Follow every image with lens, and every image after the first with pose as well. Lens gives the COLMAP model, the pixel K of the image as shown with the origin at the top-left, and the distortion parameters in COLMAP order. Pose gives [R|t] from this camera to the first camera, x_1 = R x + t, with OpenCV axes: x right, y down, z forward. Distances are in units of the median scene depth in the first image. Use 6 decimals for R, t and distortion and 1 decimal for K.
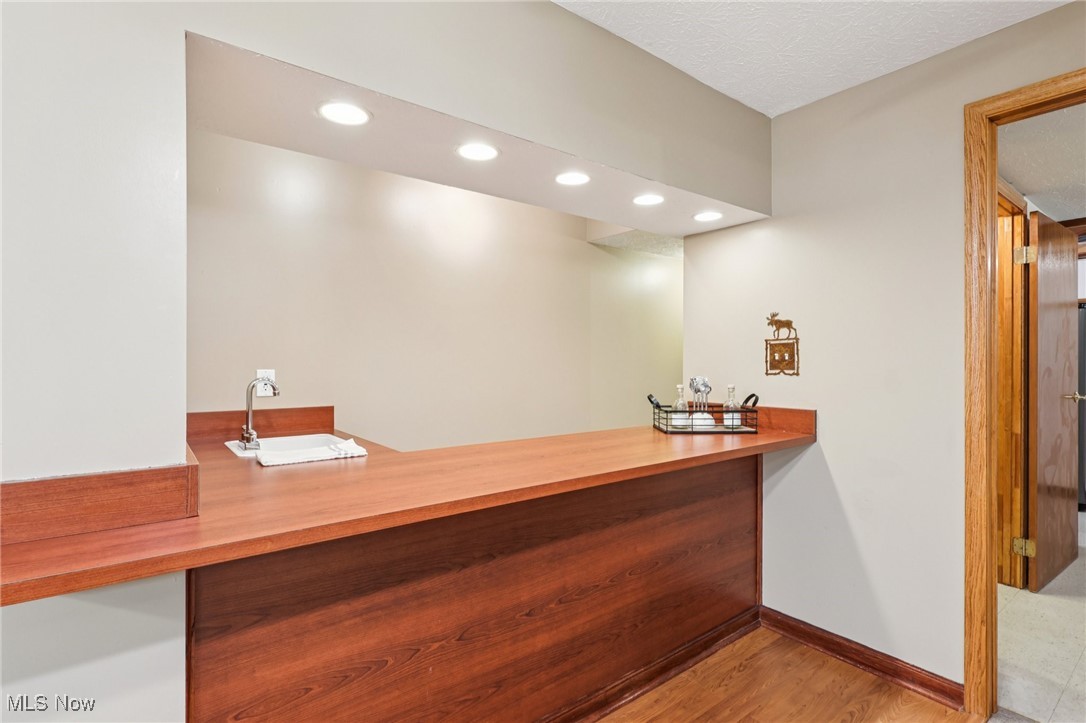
lens RADIAL K [[510.5, 0, 541.0], [0, 510.5, 363.7], [0, 0, 1]] dist [-0.003402, 0.000289]
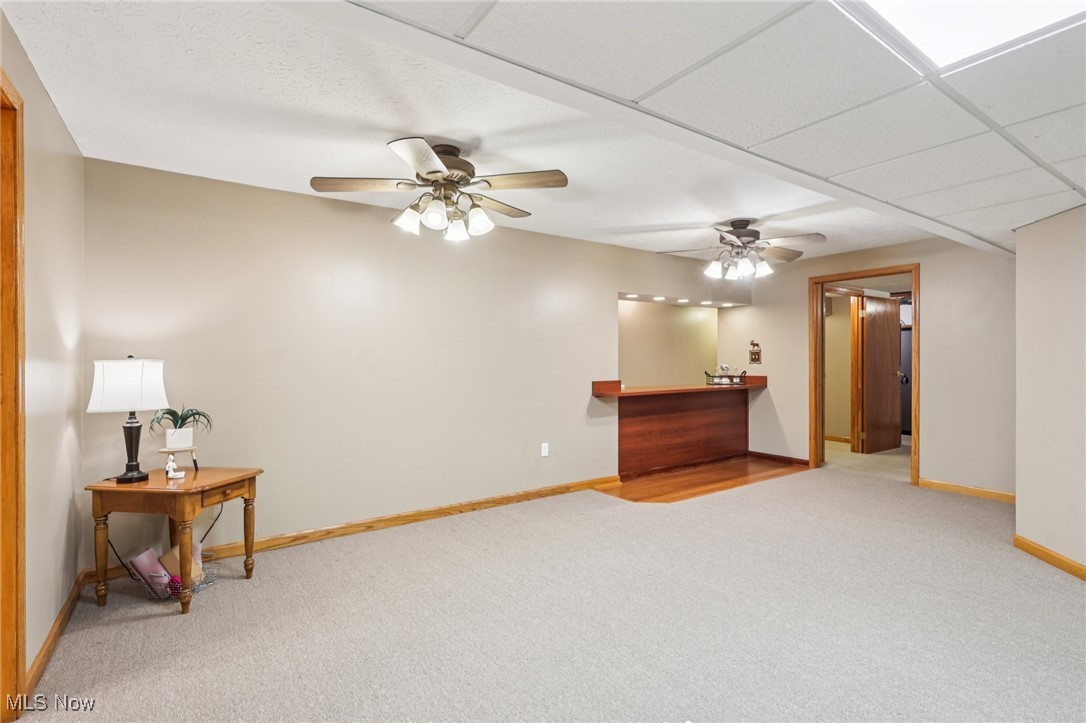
lens RADIAL K [[510.5, 0, 545.4], [0, 510.5, 358.7], [0, 0, 1]] dist [-0.003402, 0.000289]
pose [[0.999235, -0.004507, -0.038851, -0.534960], [0.004352, 0.999982, -0.004083, 0.001799], [0.038869, 0.003911, 0.999237, -1.751016]]
